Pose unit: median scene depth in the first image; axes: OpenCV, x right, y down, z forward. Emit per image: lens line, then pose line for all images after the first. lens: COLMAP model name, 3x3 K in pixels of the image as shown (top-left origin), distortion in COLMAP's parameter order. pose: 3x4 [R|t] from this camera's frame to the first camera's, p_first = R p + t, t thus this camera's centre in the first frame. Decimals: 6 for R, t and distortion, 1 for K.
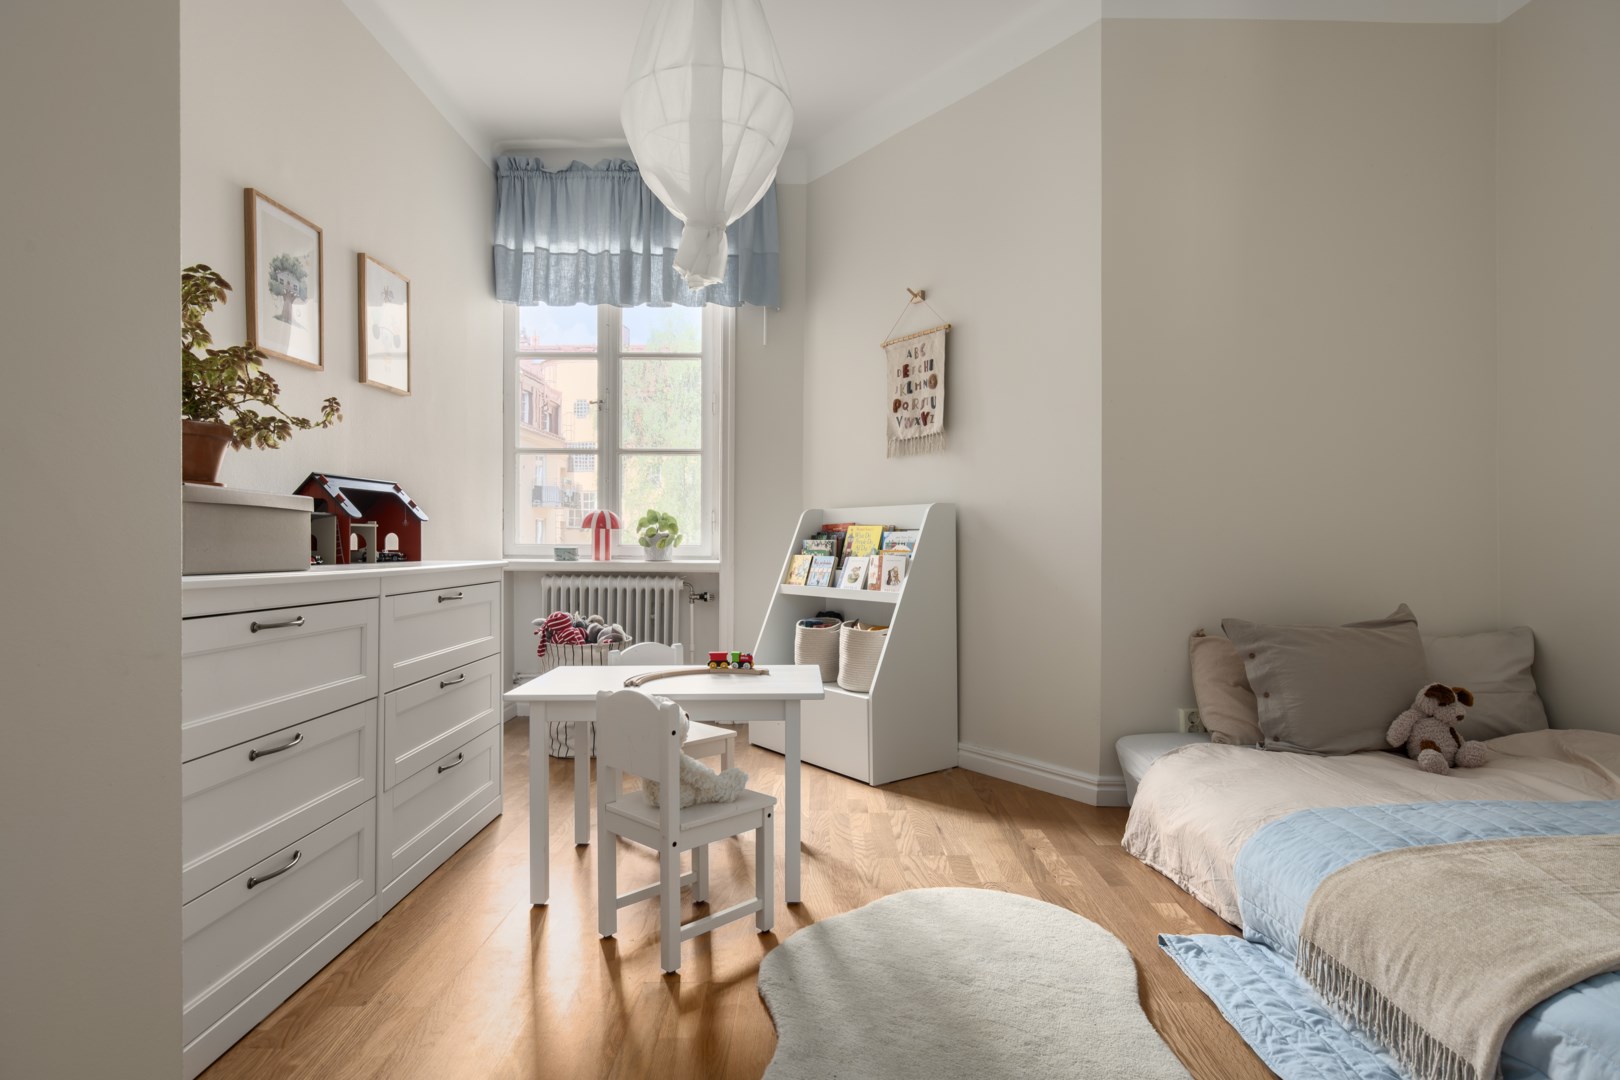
lens RADIAL K [[902.0, 0, 801.2], [0, 902.0, 551.8], [0, 0, 1]] dist [0.004412, -0.003731]
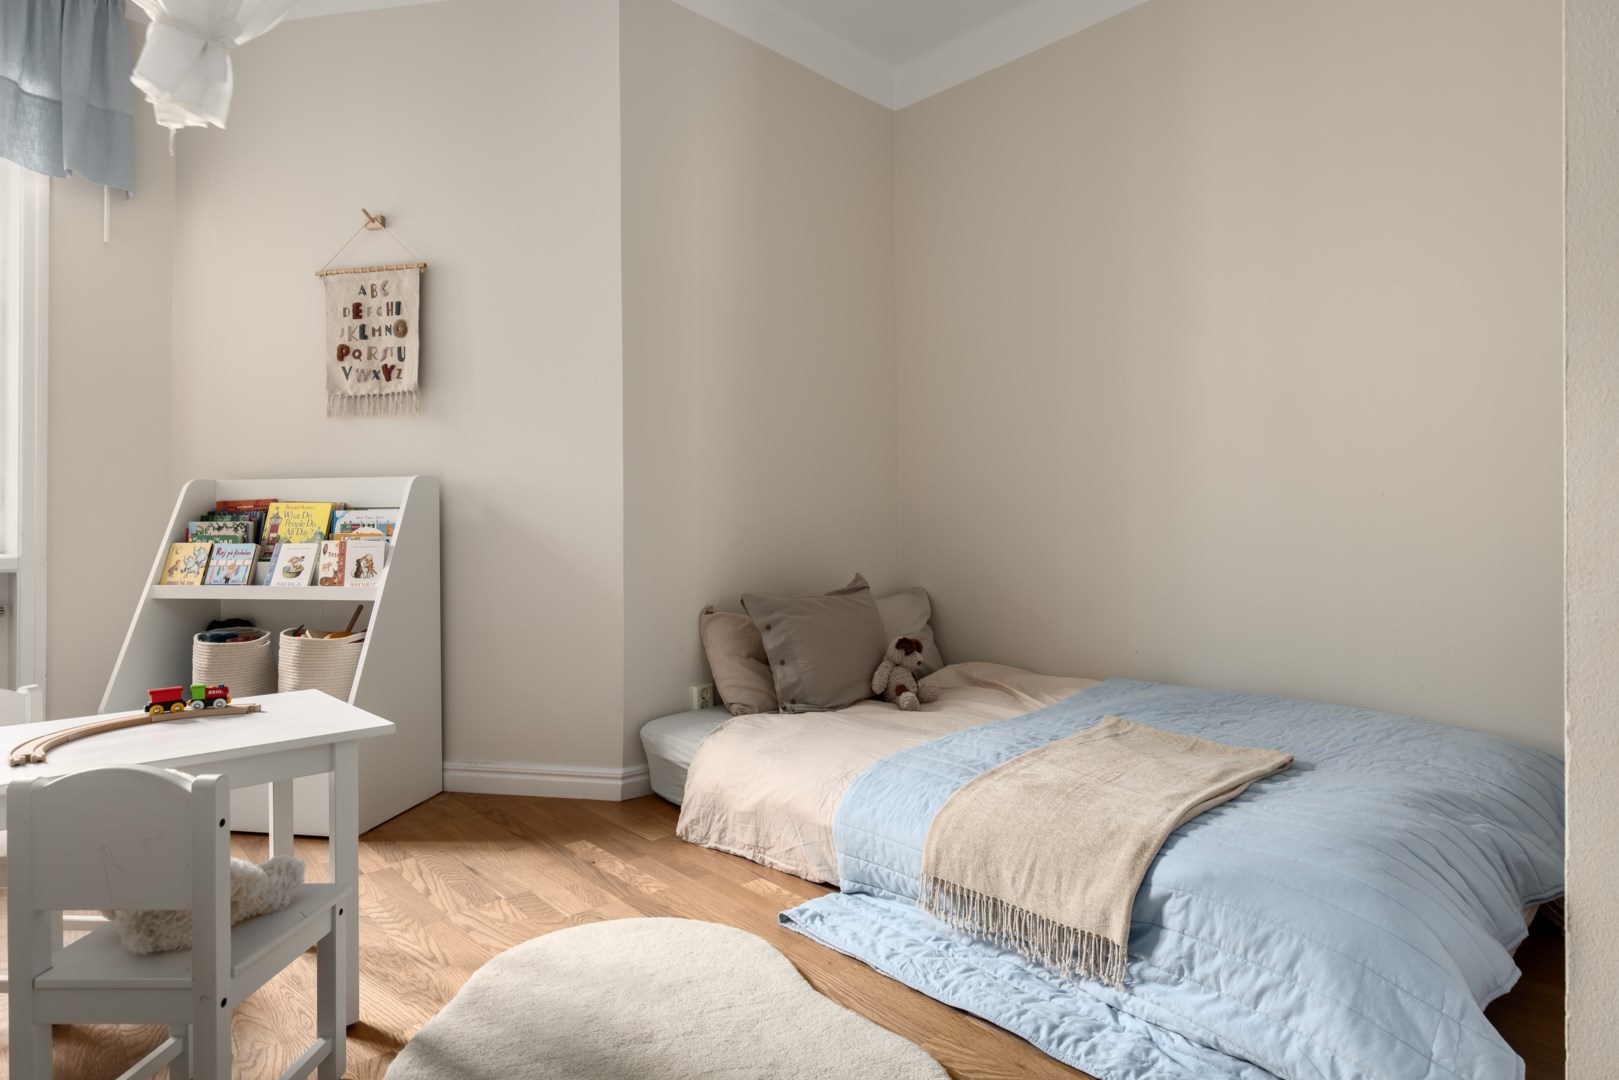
lens RADIAL K [[901.4, 0, 809.8], [0, 901.4, 525.0], [0, 0, 1]] dist [0.004412, -0.003731]
pose [[0.719959, -0.003351, 0.694009, -0.210430], [0.014935, 0.999832, -0.010665, 0.006412], [-0.693856, 0.018043, 0.719888, 0.202212]]
